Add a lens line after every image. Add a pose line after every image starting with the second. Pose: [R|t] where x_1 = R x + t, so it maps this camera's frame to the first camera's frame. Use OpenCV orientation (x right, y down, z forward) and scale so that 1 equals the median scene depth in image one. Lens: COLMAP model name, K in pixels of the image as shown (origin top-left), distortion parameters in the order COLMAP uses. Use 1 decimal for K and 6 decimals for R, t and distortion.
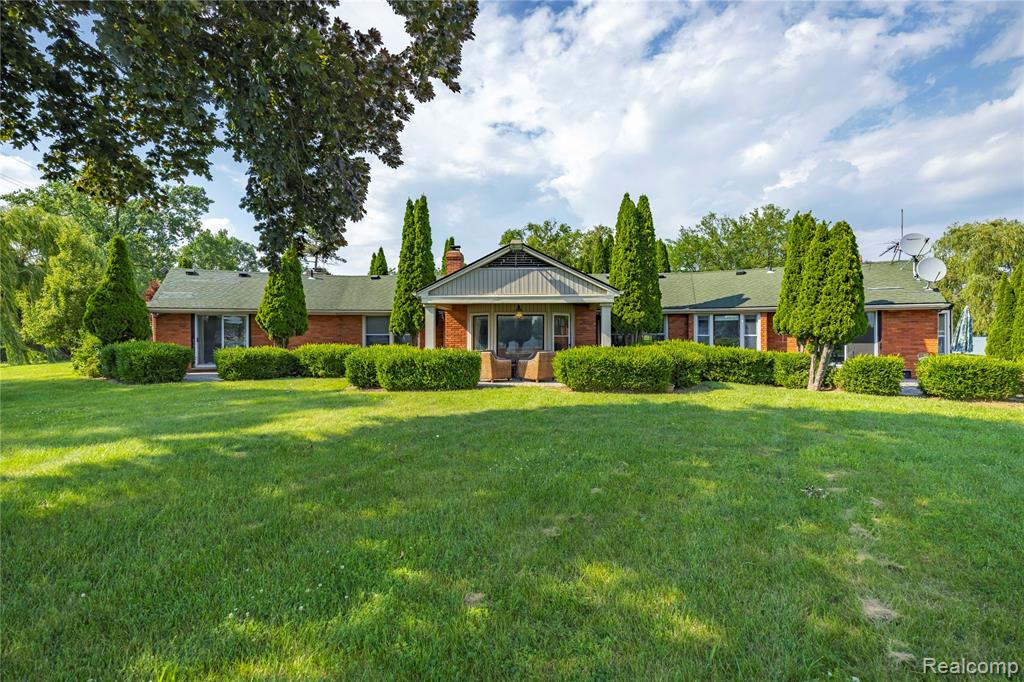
lens RADIAL K [[501.1, 0, 512.0], [0, 501.1, 341.0], [0, 0, 1]] dist [-0.000175, -0.000011]
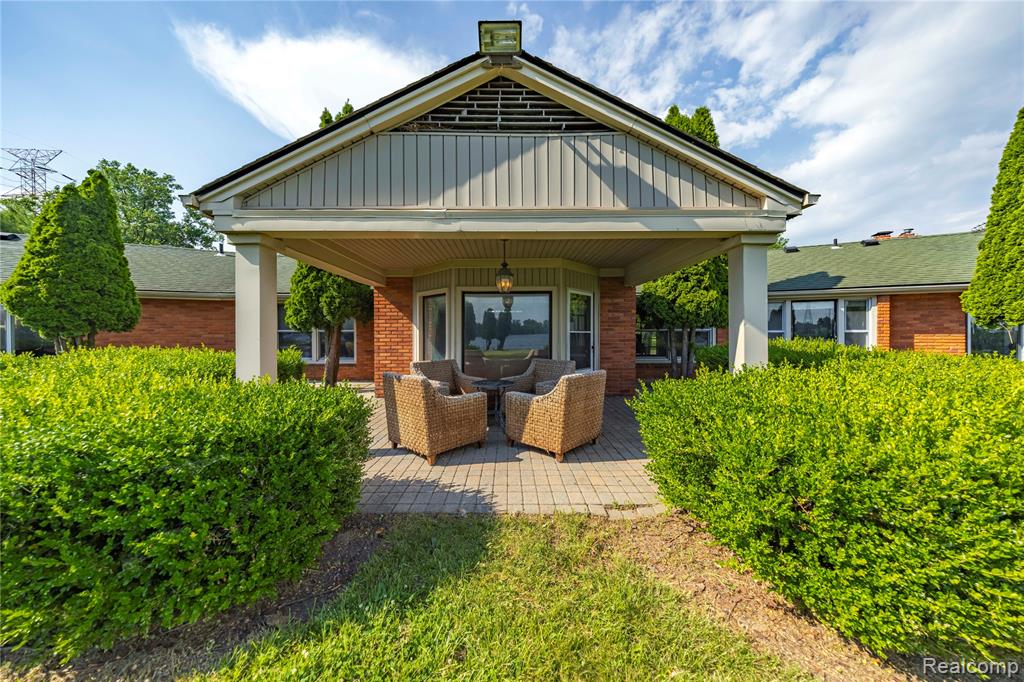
lens RADIAL K [[362.8, 0, 512.0], [0, 362.8, 341.0], [0, 0, 1]] dist [-0.022484, -0.000066]
pose [[0.998886, -0.001702, 0.047152, 0.003620], [0.001338, 0.999969, 0.007753, -0.002777], [-0.047163, -0.007682, 0.998858, 0.585381]]
